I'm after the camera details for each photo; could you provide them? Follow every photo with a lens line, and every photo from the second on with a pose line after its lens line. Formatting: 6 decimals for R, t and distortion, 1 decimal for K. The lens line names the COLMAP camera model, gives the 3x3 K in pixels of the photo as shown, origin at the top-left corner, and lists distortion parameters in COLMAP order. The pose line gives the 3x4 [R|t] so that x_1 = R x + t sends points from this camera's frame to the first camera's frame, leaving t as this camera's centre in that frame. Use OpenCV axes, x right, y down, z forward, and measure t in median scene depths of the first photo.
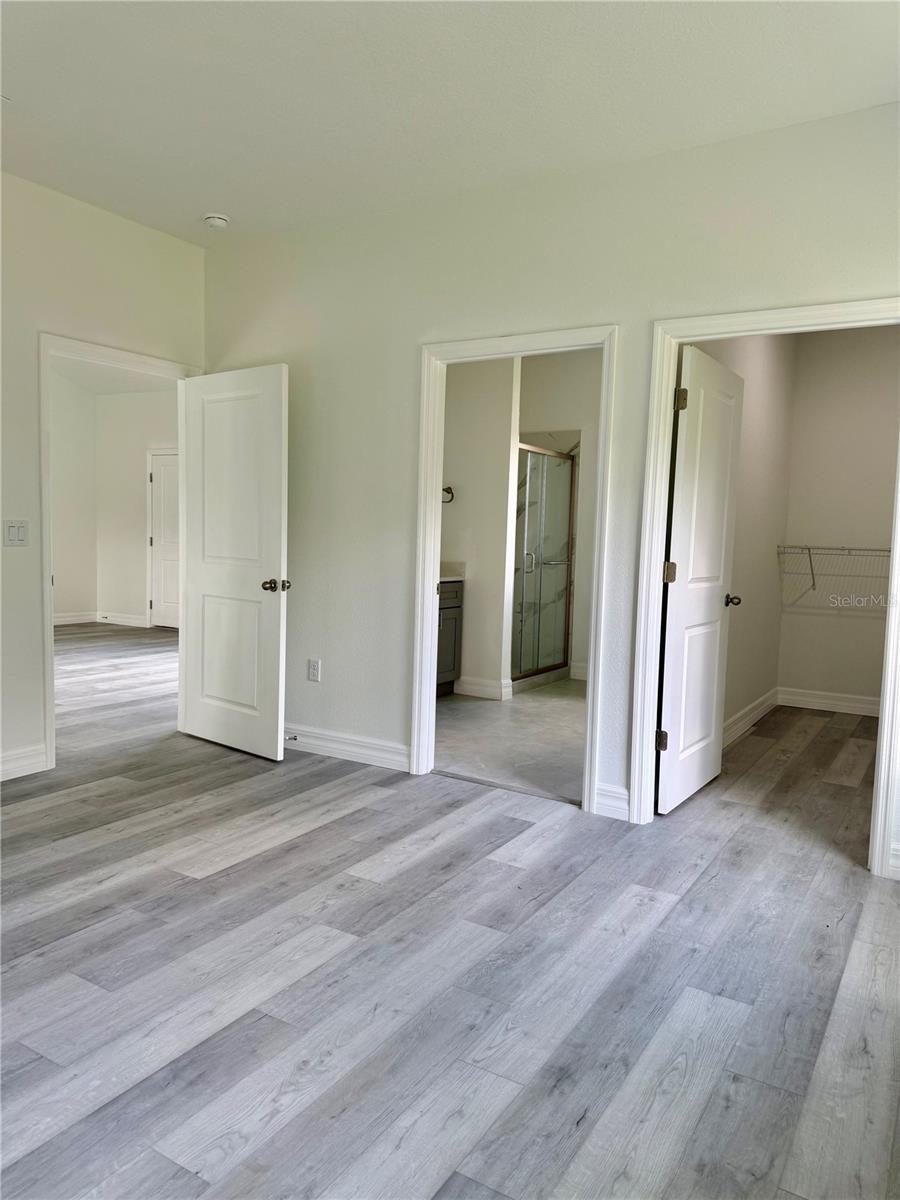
lens RADIAL K [[853.9, 0, 450.4], [0, 853.9, 603.8], [0, 0, 1]] dist [0.074826, -0.085444]
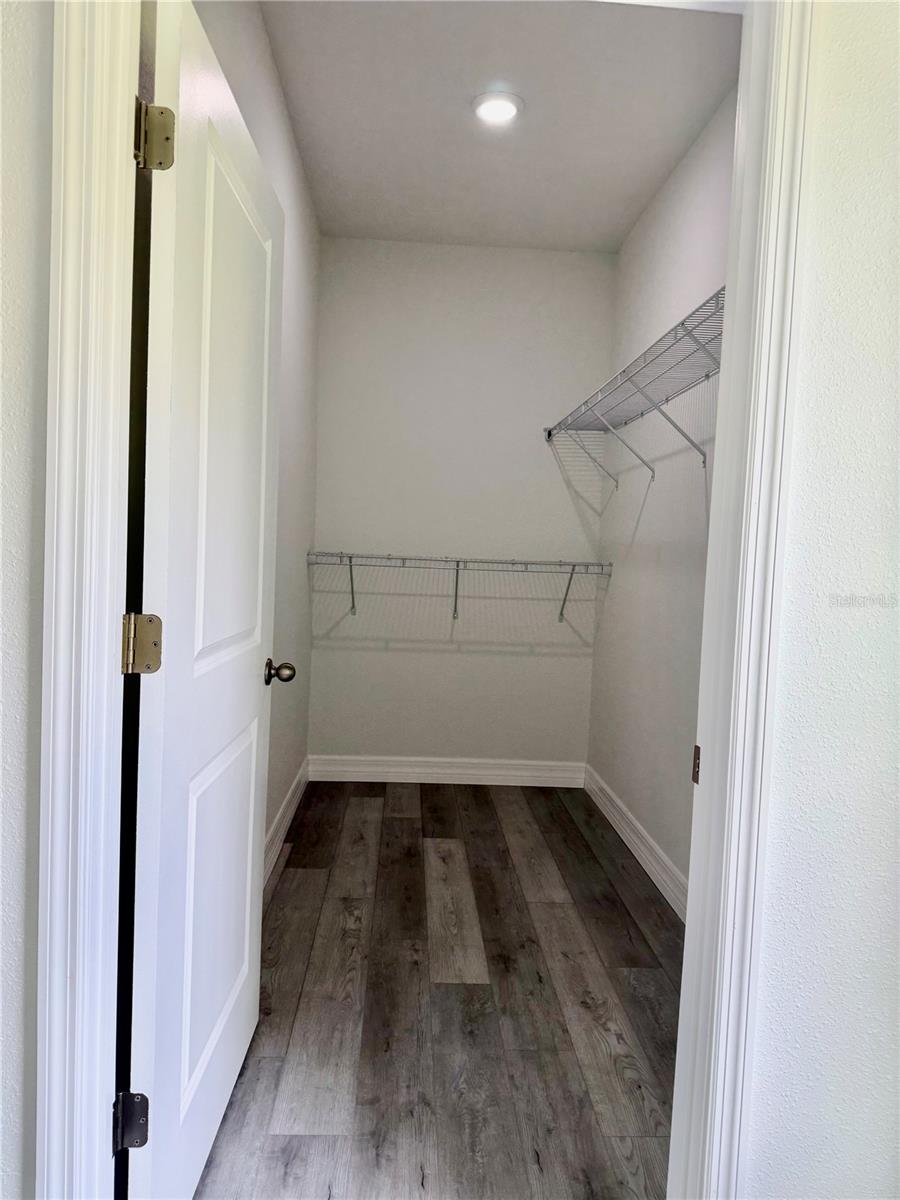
lens RADIAL K [[861.7, 0, 453.0], [0, 861.7, 598.2], [0, 0, 1]] dist [0.063575, -0.077836]
pose [[0.830158, -0.024858, 0.556974, 0.139366], [0.027771, 0.999609, 0.003221, -0.044107], [-0.556837, 0.012793, 0.830523, 0.540601]]
